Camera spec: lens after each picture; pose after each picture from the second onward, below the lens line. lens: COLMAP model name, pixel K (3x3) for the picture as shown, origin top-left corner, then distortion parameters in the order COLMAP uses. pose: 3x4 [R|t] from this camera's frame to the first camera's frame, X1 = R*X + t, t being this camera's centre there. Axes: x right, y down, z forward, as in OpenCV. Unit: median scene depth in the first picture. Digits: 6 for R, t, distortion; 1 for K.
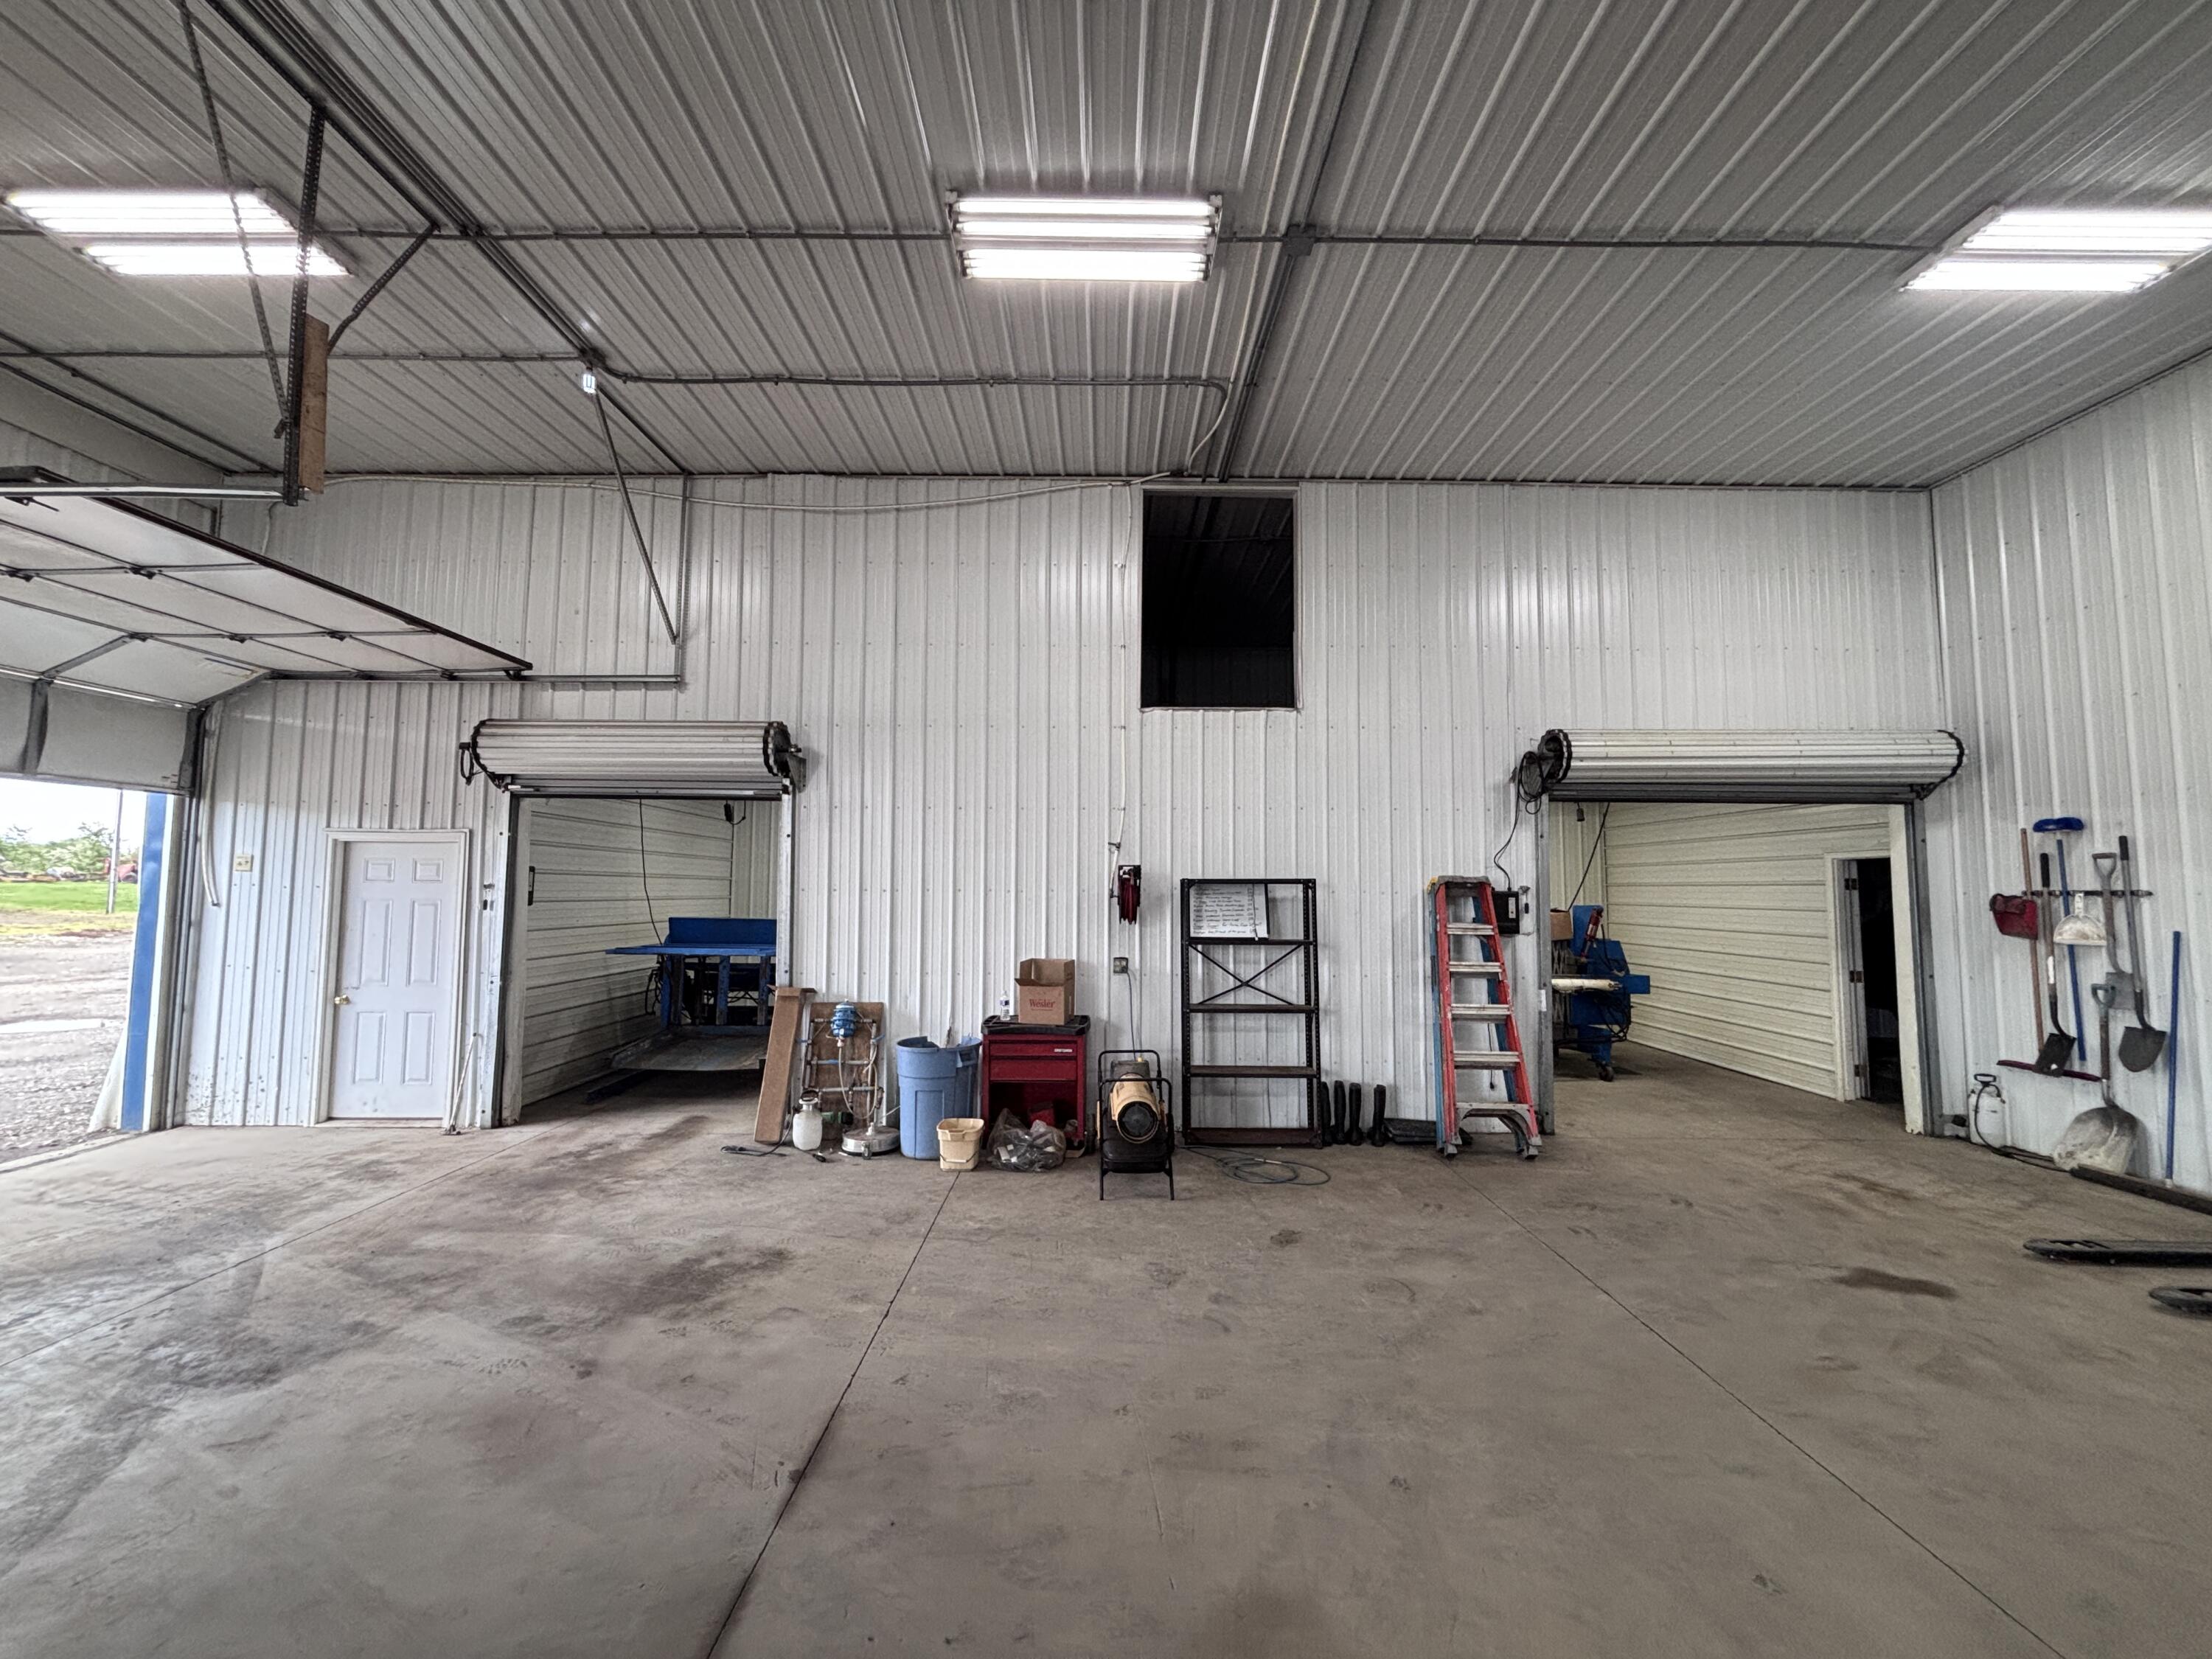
lens RADIAL K [[897.3, 0, 1106.0], [0, 897.3, 829.5], [0, 0, 1]] dist [0.003021, -0.000078]
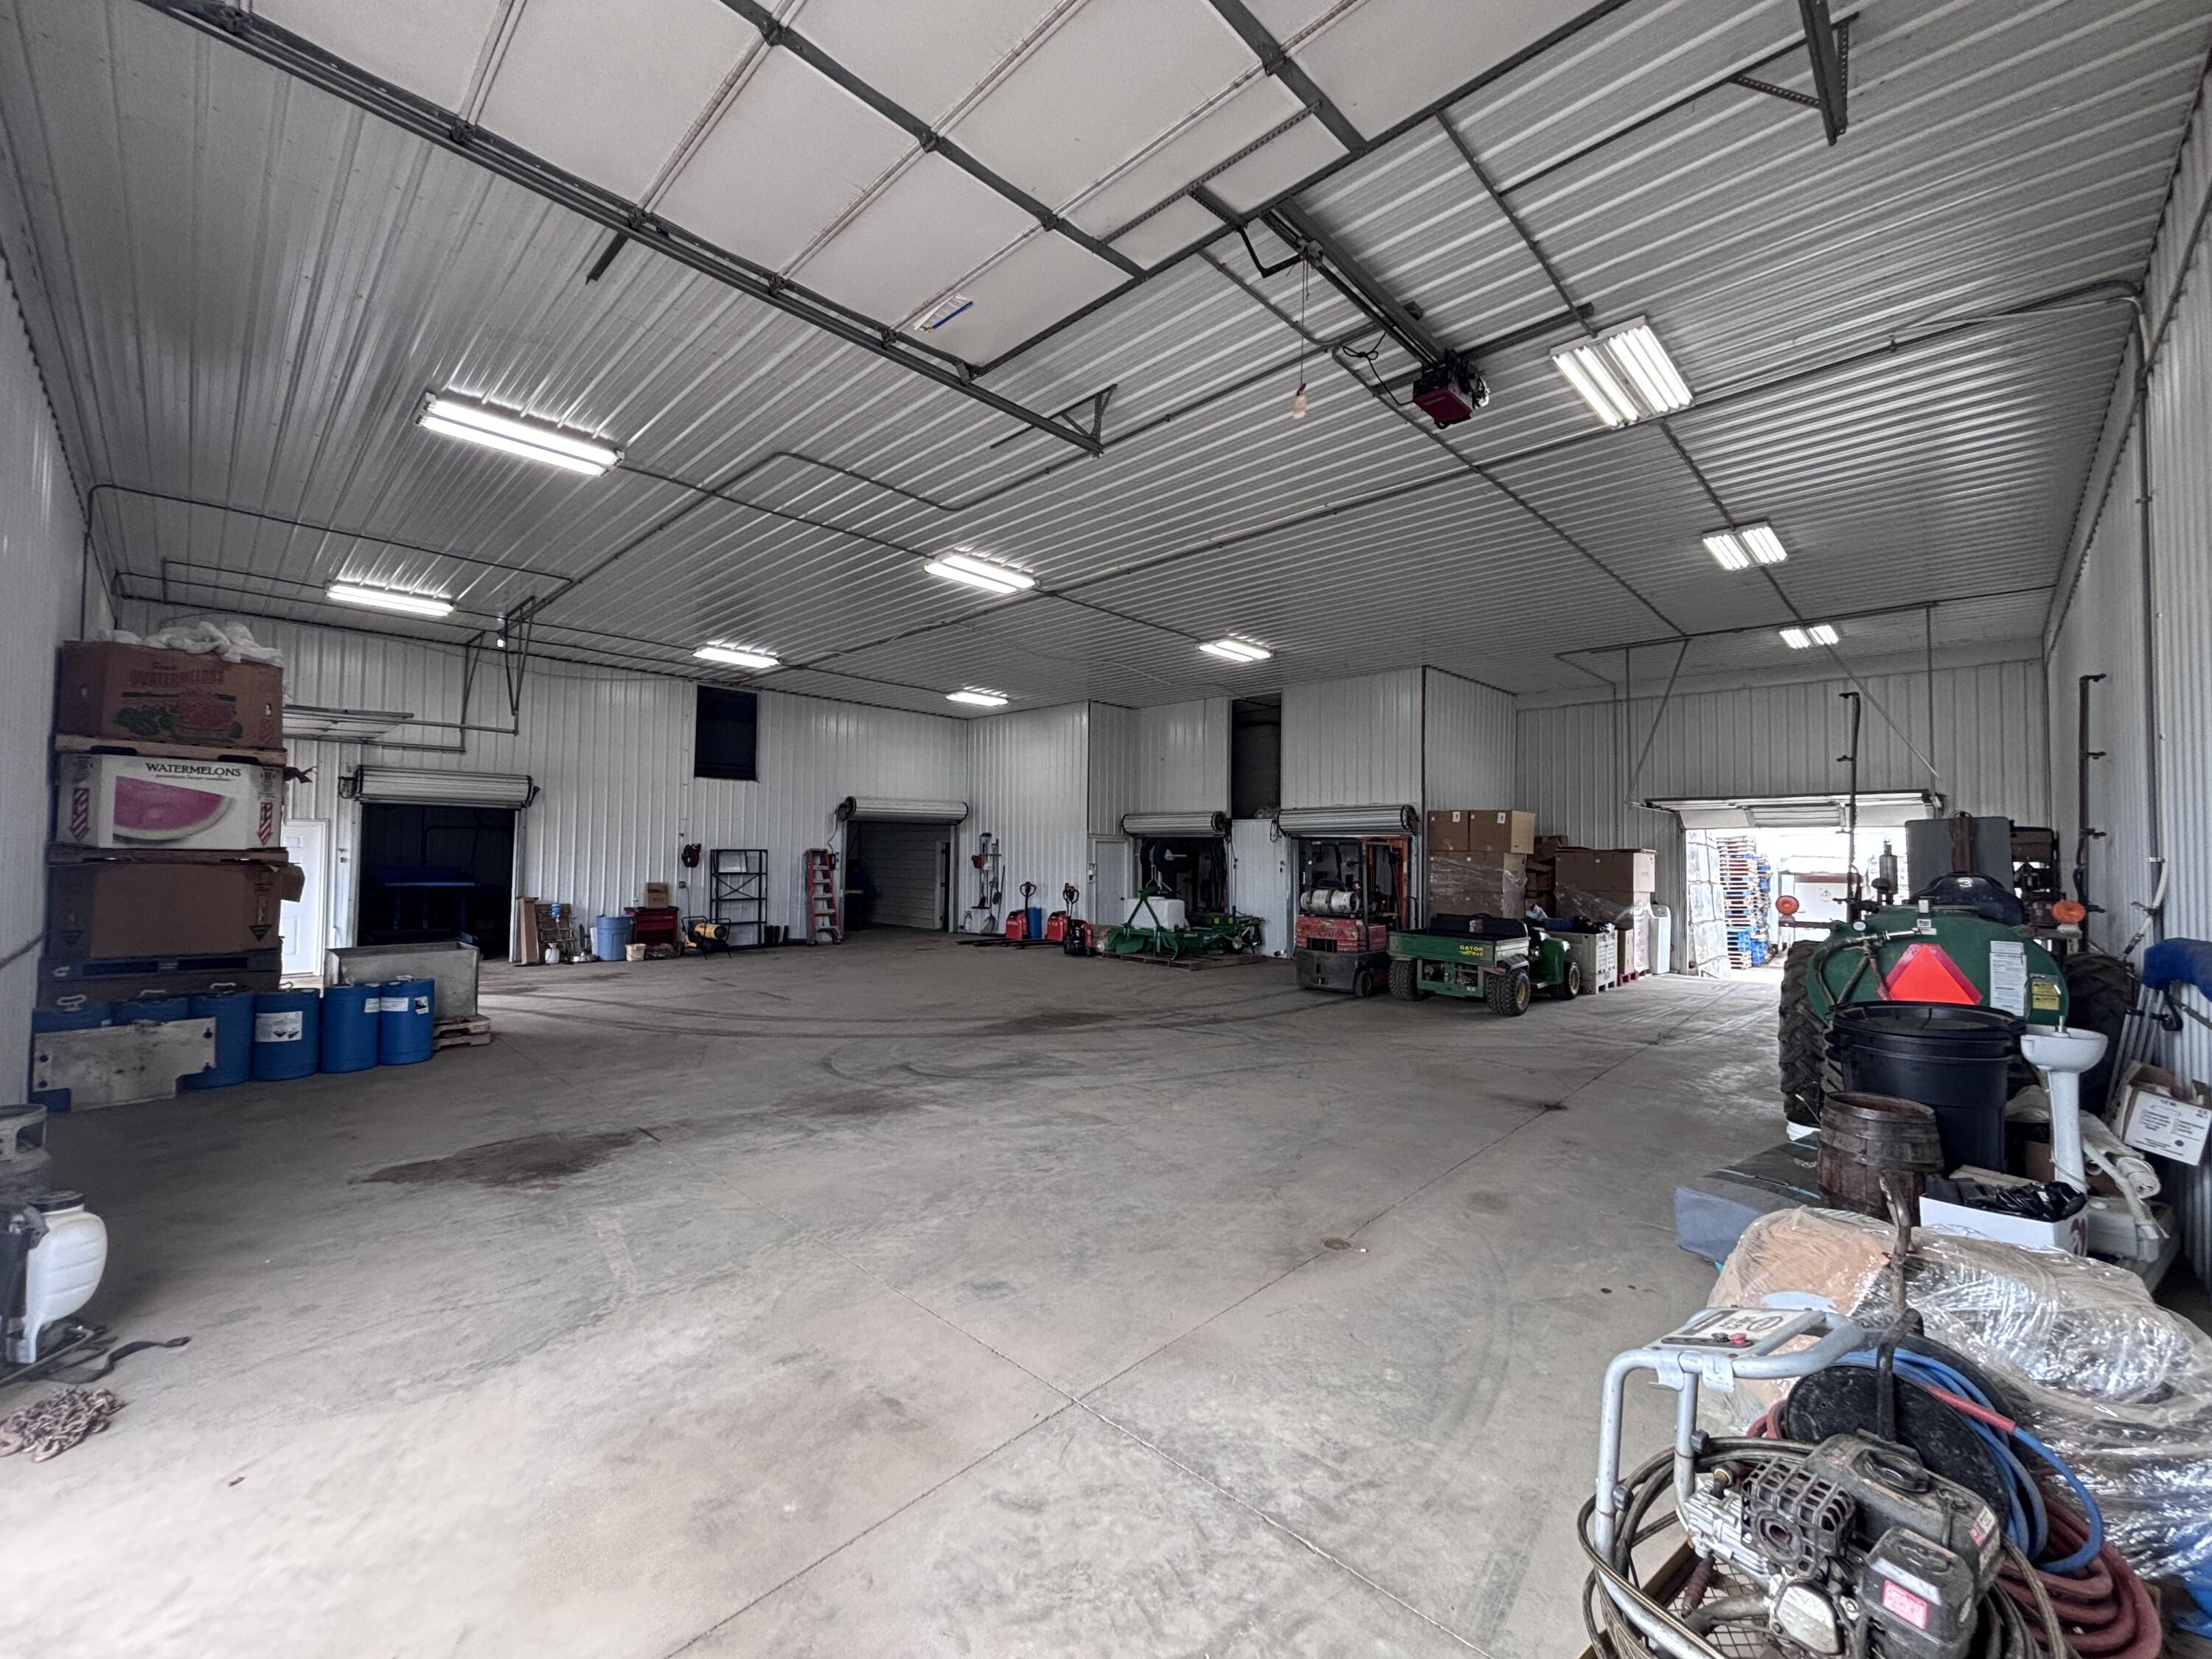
lens RADIAL K [[896.3, 0, 1103.2], [0, 896.3, 829.9], [0, 0, 1]] dist [0.030494, -0.013982]
pose [[0.699701, 0.022398, 0.714084, -0.948851], [-0.054533, 0.998267, 0.022123, -0.112106], [-0.712351, -0.054421, 0.699710, -1.527593]]
